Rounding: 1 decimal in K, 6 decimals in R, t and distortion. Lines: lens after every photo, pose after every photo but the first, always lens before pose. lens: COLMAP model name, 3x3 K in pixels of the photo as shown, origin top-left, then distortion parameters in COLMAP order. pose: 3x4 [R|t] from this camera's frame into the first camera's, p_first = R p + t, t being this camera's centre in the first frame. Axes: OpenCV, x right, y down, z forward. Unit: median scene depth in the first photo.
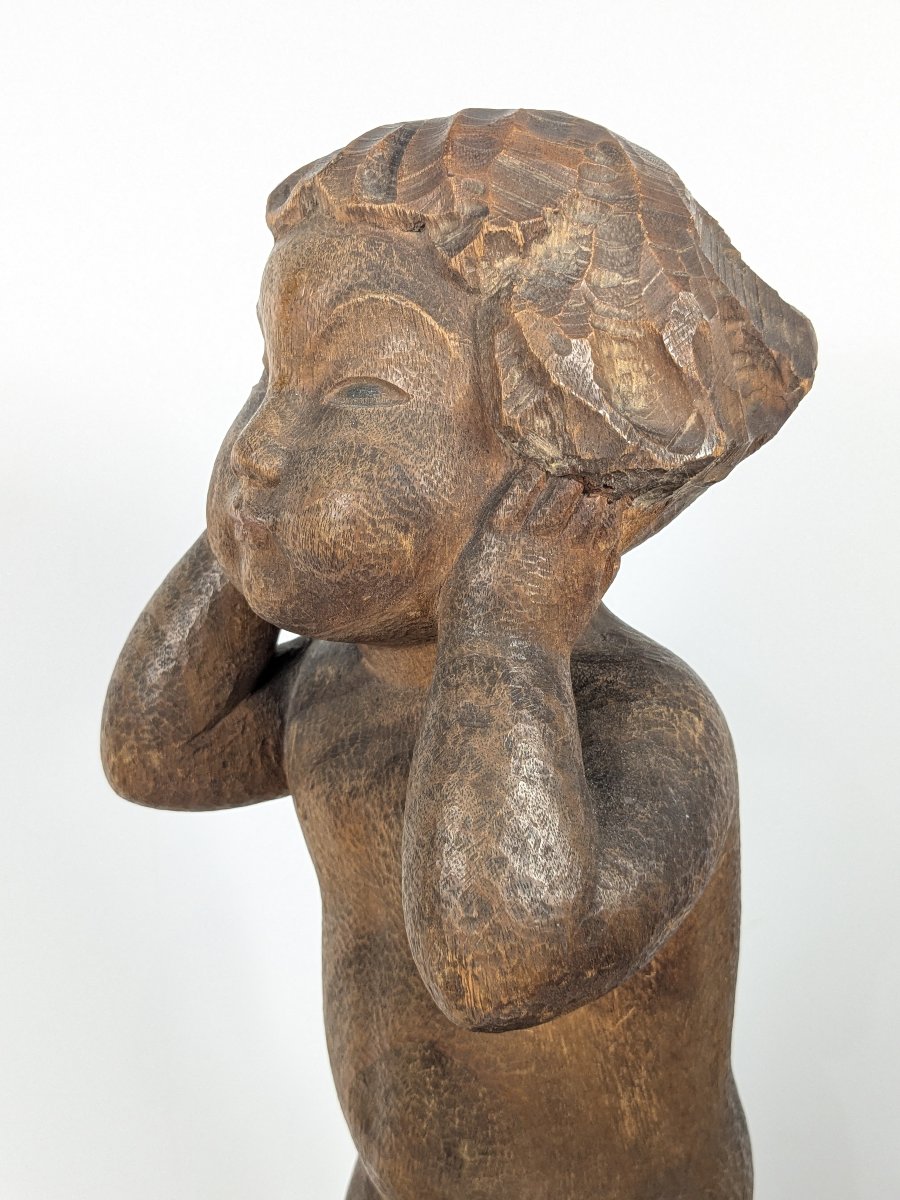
lens RADIAL K [[1458.1, 0, 445.5], [0, 1458.1, 572.1], [0, 0, 1]] dist [0.151239, -0.582459]
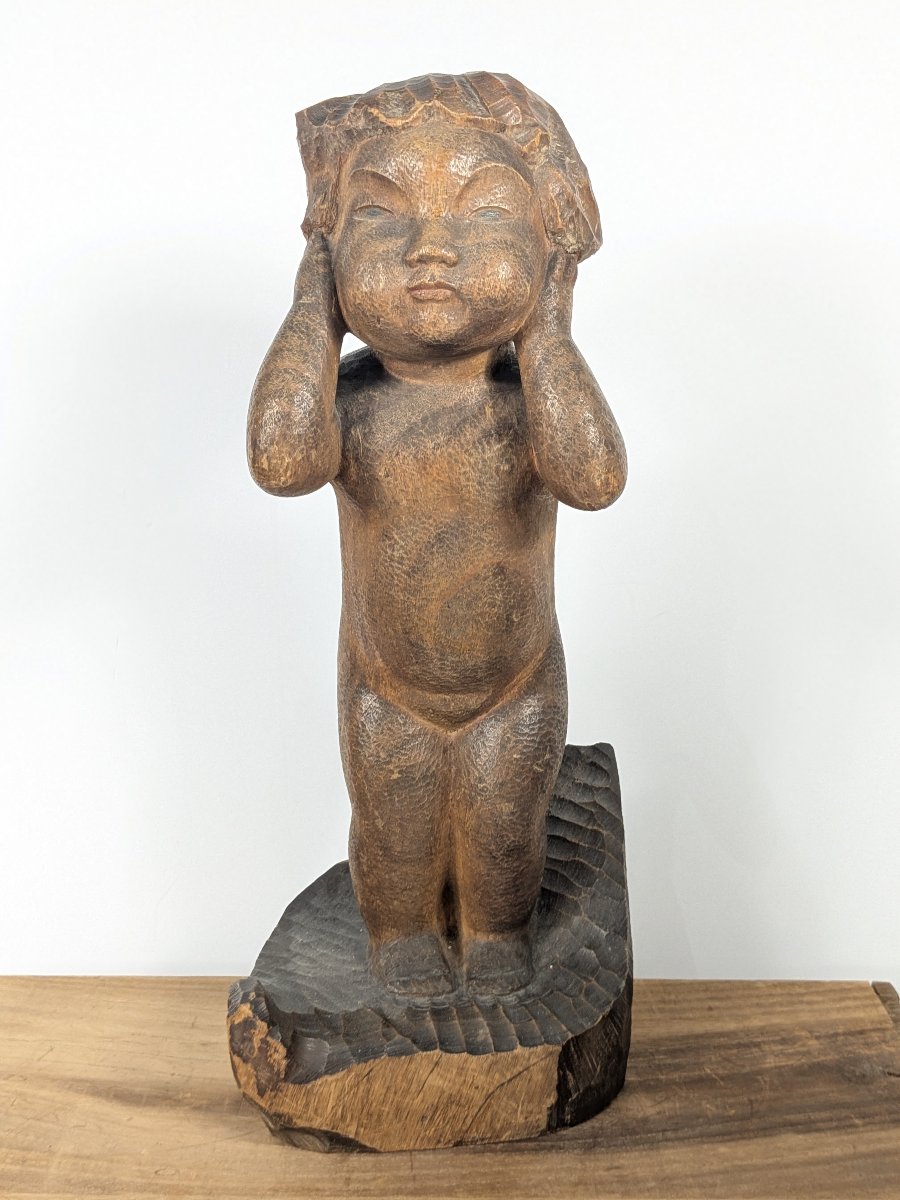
lens RADIAL K [[1434.4, 0, 450.9], [0, 1434.4, 584.6], [0, 0, 1]] dist [0.187884, -0.581739]
pose [[0.617293, -0.184698, 0.764746, -1.712170], [0.160011, 0.981209, 0.107819, 0.150882], [-0.770290, 0.055811, 0.635247, -0.175957]]
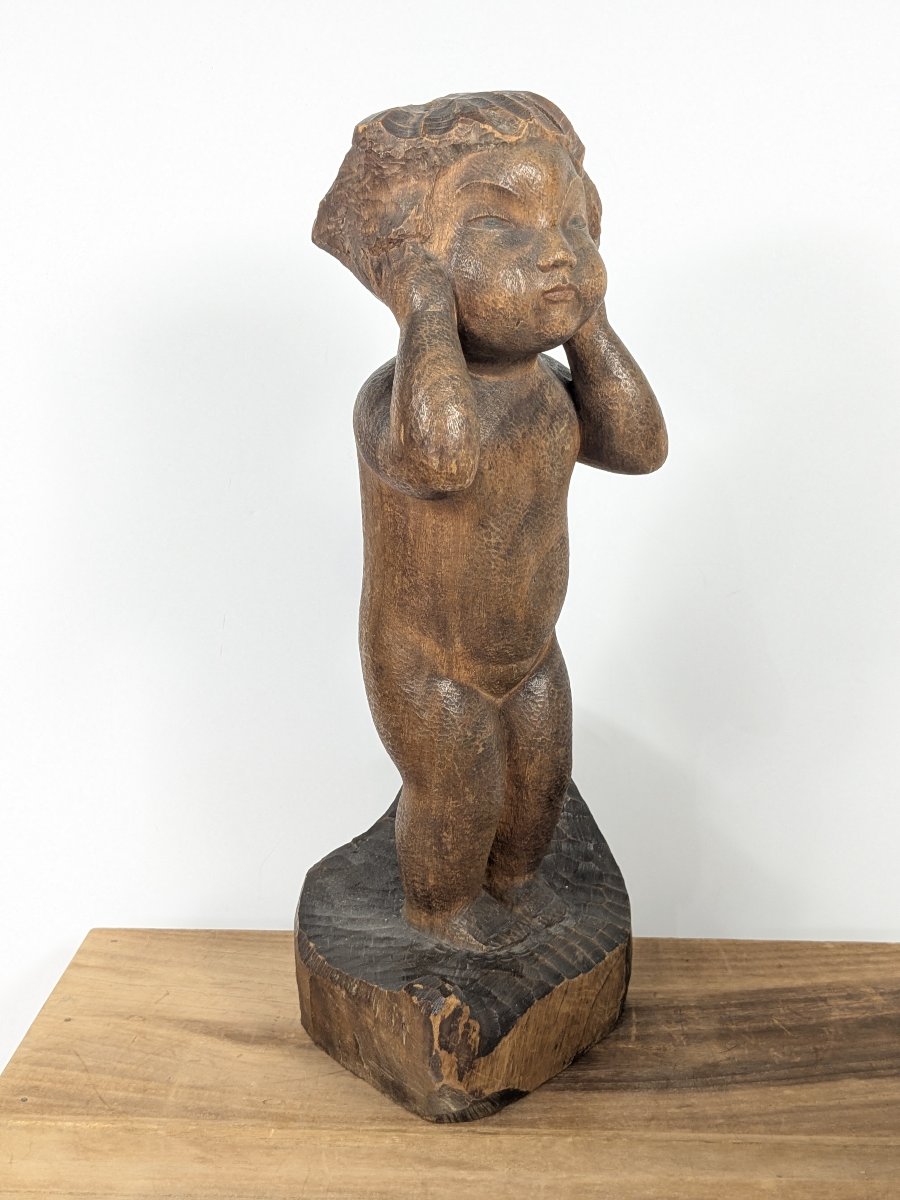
lens RADIAL K [[1434.4, 0, 450.9], [0, 1434.4, 584.6], [0, 0, 1]] dist [0.187884, -0.581739]
pose [[-0.044011, -0.252659, 0.966554, -2.350264], [0.220060, 0.941276, 0.256071, -0.214025], [-0.974493, 0.223970, 0.014173, 1.304452]]
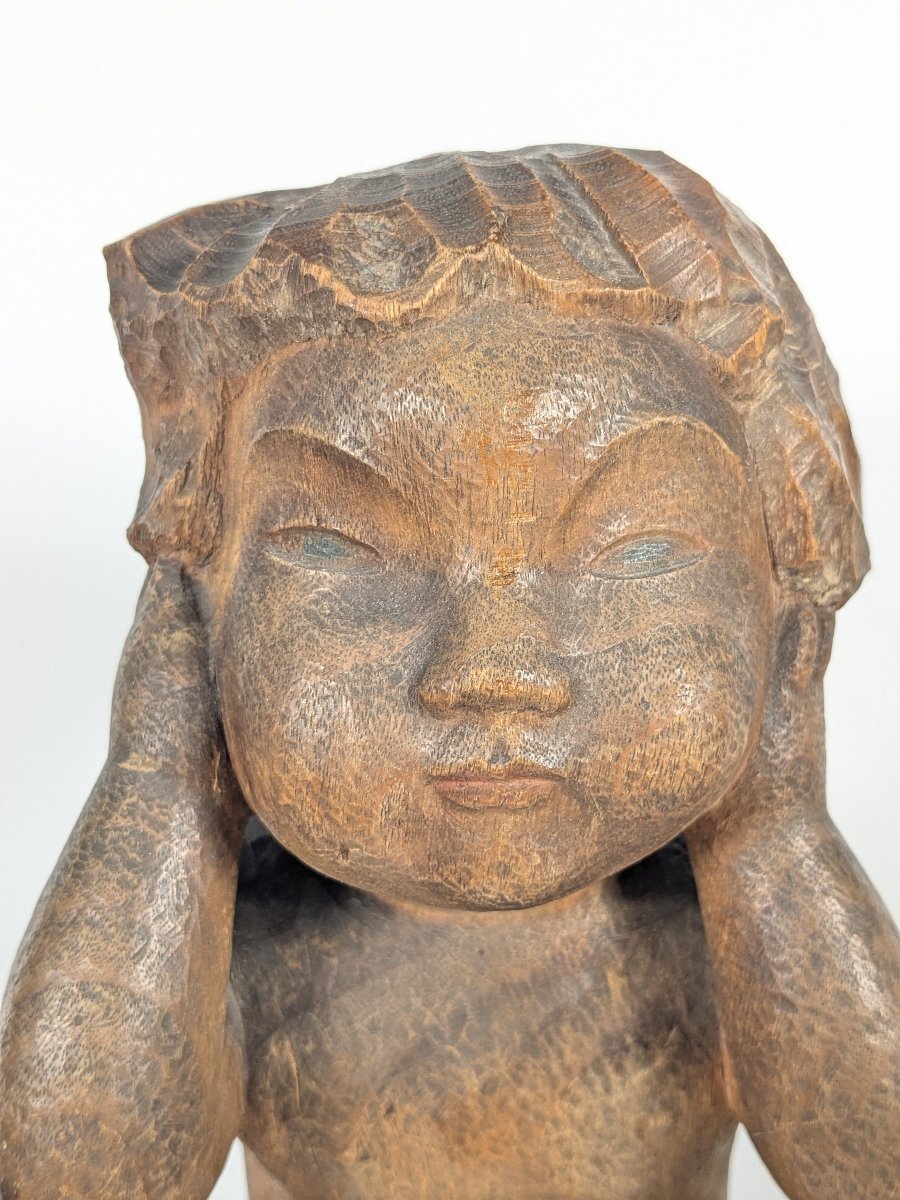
lens RADIAL K [[1454.5, 0, 473.7], [0, 1454.5, 604.5], [0, 0, 1]] dist [0.161138, -0.586387]
pose [[0.547405, -0.230058, 0.804625, -0.698017], [0.172813, 0.971824, 0.160294, -0.232556], [-0.818831, 0.051303, 0.571738, 0.677412]]
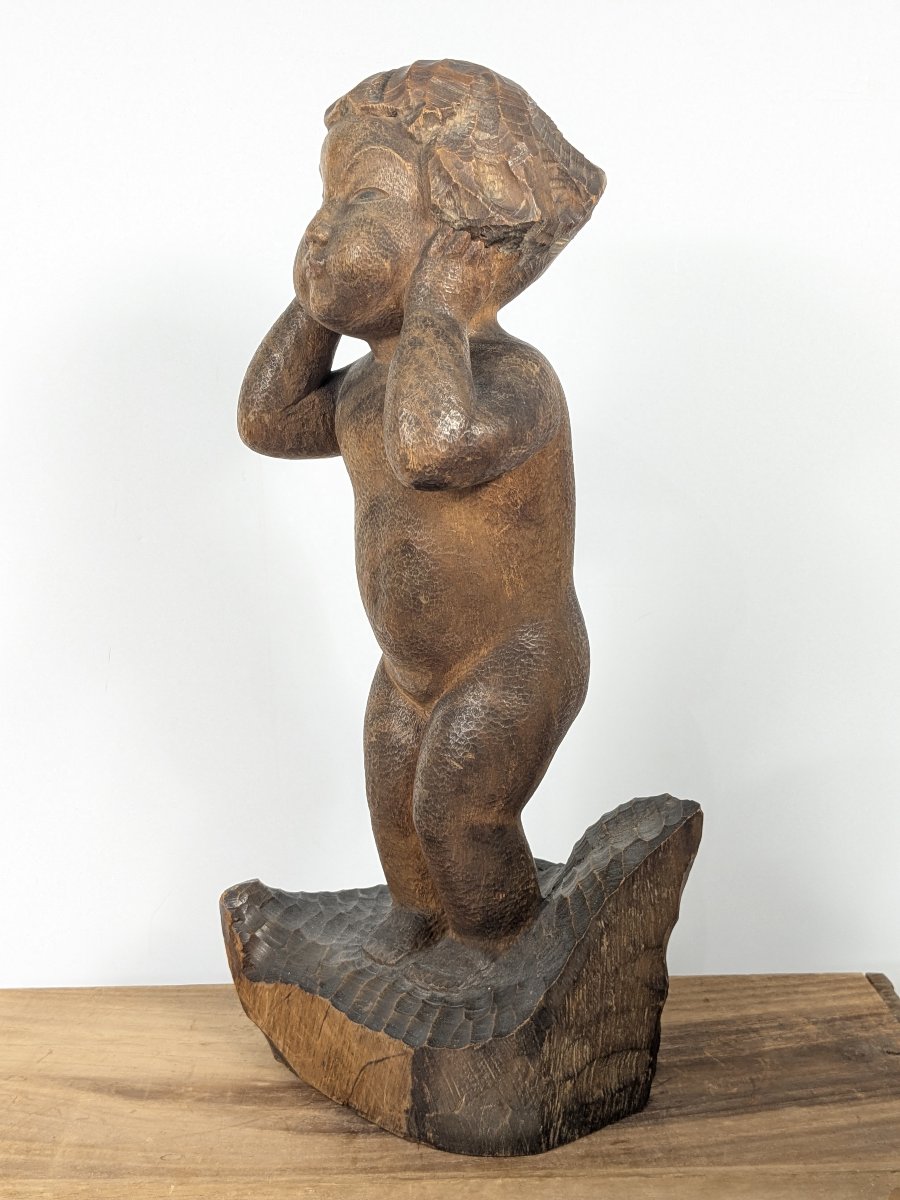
lens RADIAL K [[1434.4, 0, 450.9], [0, 1434.4, 584.6], [0, 0, 1]] dist [0.187884, -0.581739]
pose [[0.997934, 0.003662, -0.064147, 0.198215], [-0.006209, 0.999198, -0.039553, 0.516489], [0.063951, 0.039869, 0.997156, -1.031466]]
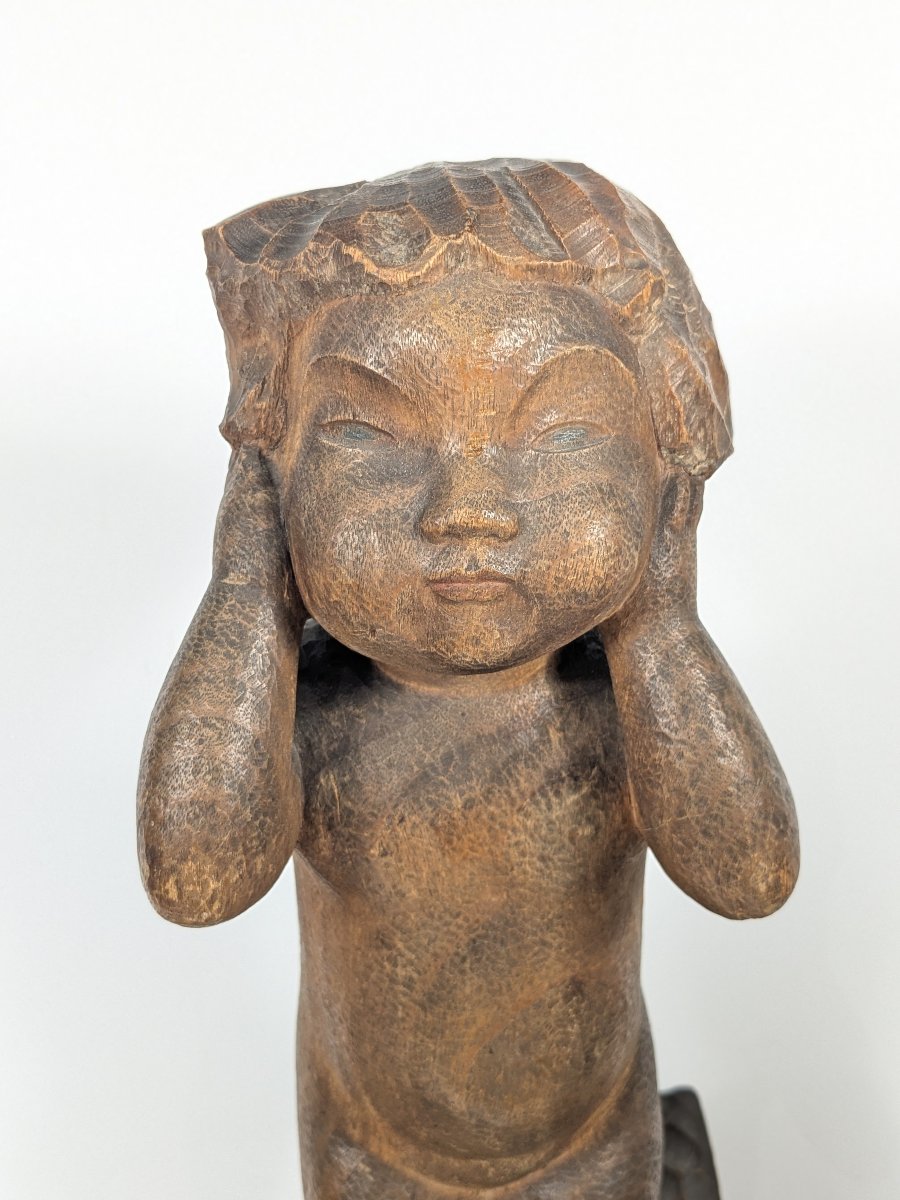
lens RADIAL K [[1434.4, 0, 450.9], [0, 1434.4, 584.6], [0, 0, 1]] dist [0.187884, -0.581739]
pose [[0.555063, -0.259659, 0.790242, -1.003776], [0.178414, 0.965083, 0.191791, -0.242929], [-0.812449, 0.034534, 0.582009, 0.461356]]
